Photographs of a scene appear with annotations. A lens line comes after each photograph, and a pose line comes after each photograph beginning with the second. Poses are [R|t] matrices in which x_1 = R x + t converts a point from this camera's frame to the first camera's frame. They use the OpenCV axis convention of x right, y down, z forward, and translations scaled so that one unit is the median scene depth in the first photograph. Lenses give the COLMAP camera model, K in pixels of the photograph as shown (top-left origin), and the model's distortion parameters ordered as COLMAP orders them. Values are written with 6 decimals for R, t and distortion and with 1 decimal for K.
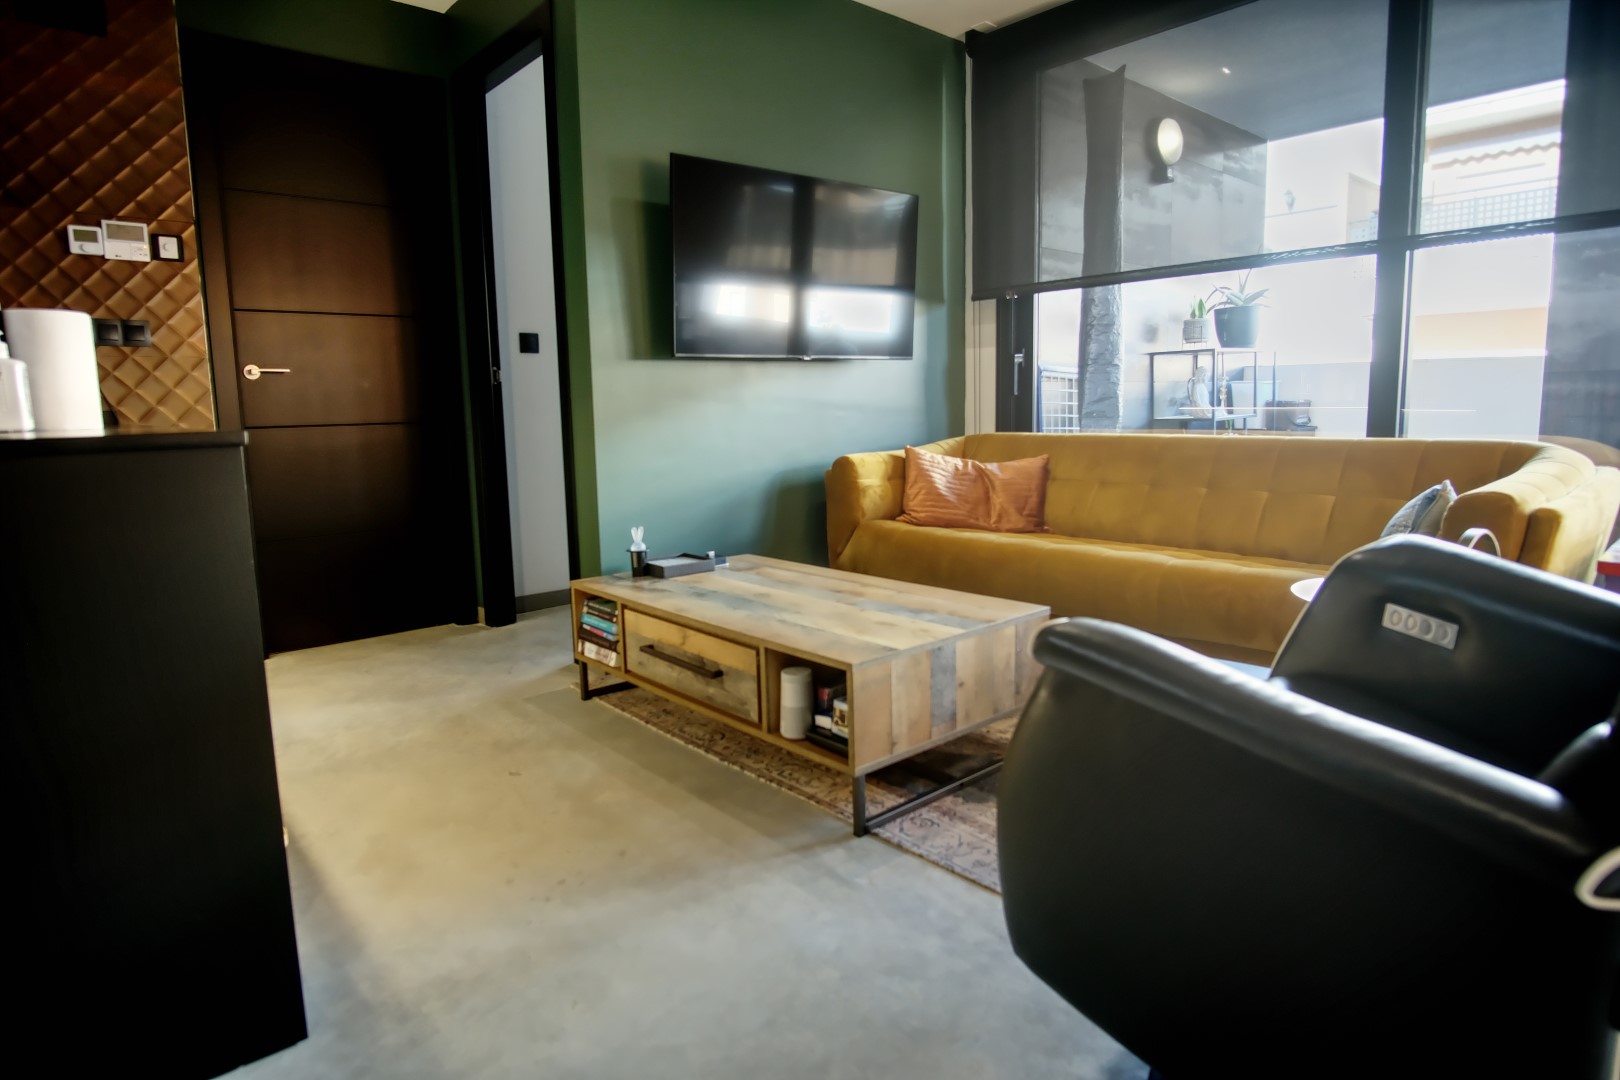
lens RADIAL K [[936.5, 0, 810.6], [0, 936.5, 519.0], [0, 0, 1]] dist [0.000817, 0.001111]
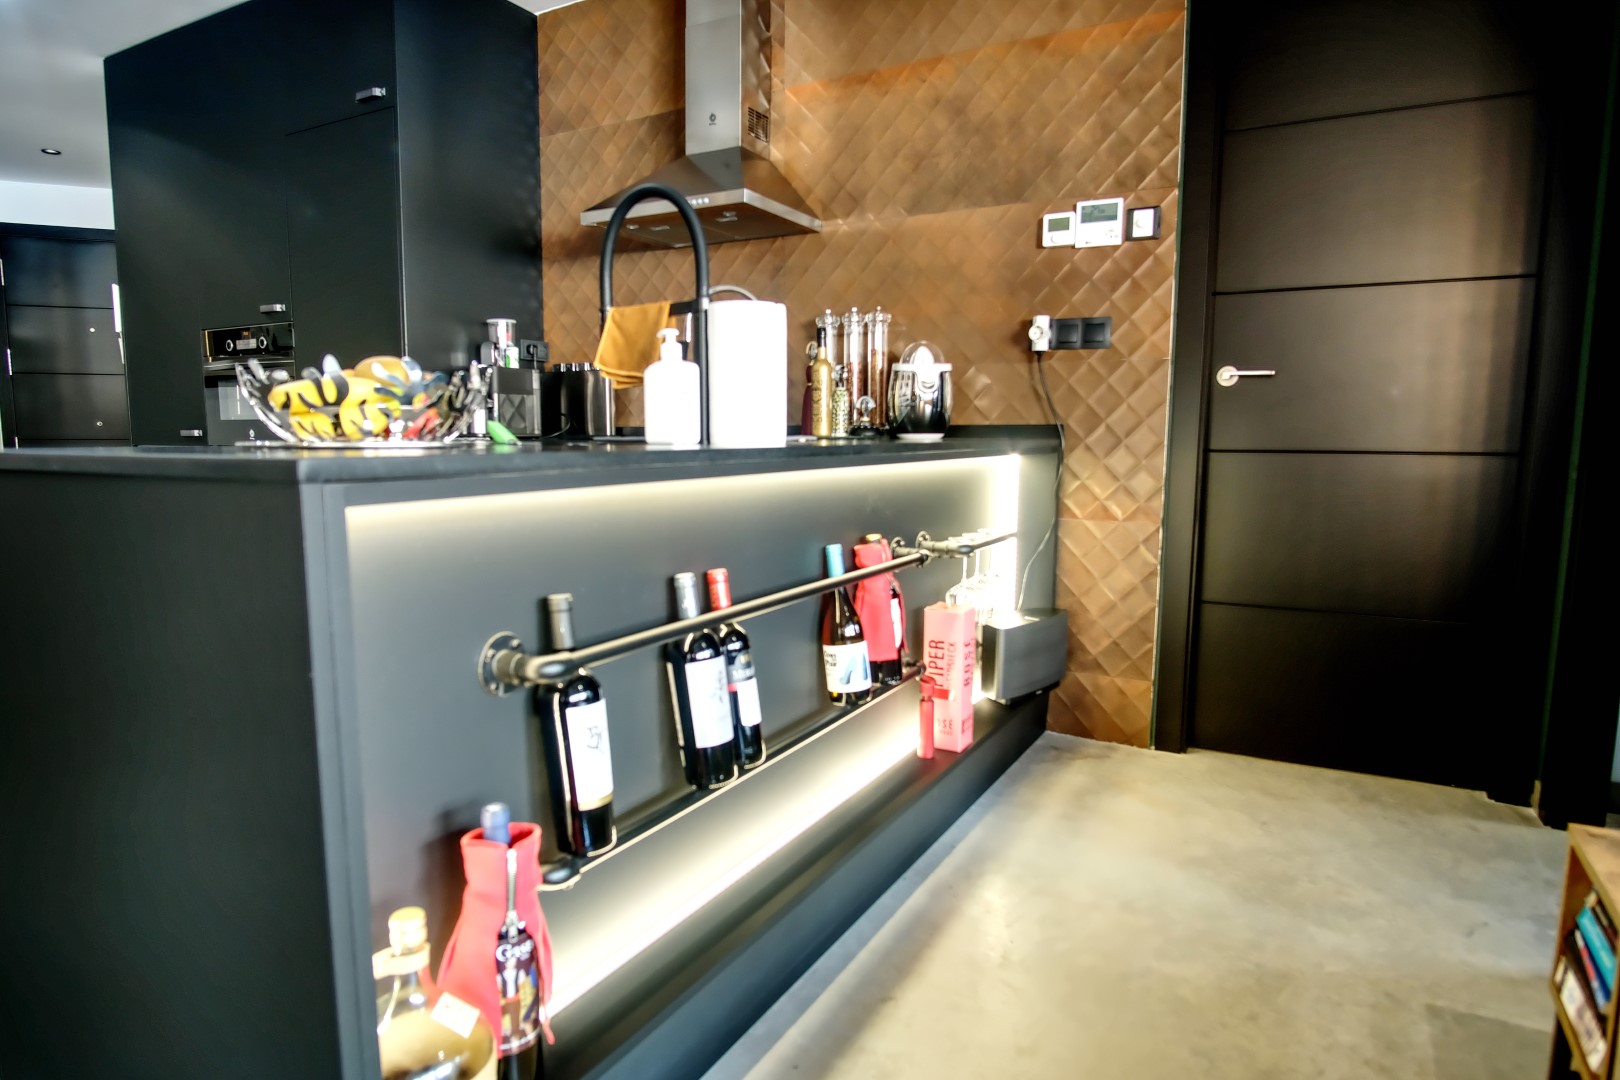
lens RADIAL K [[958.1, 0, 802.8], [0, 958.1, 555.4], [0, 0, 1]] dist [-0.036021, 0.004468]
pose [[0.316280, 0.143436, -0.937760, 0.027840], [-0.126923, 0.986014, 0.108009, -0.060314], [0.940137, 0.084863, 0.330062, 0.488258]]
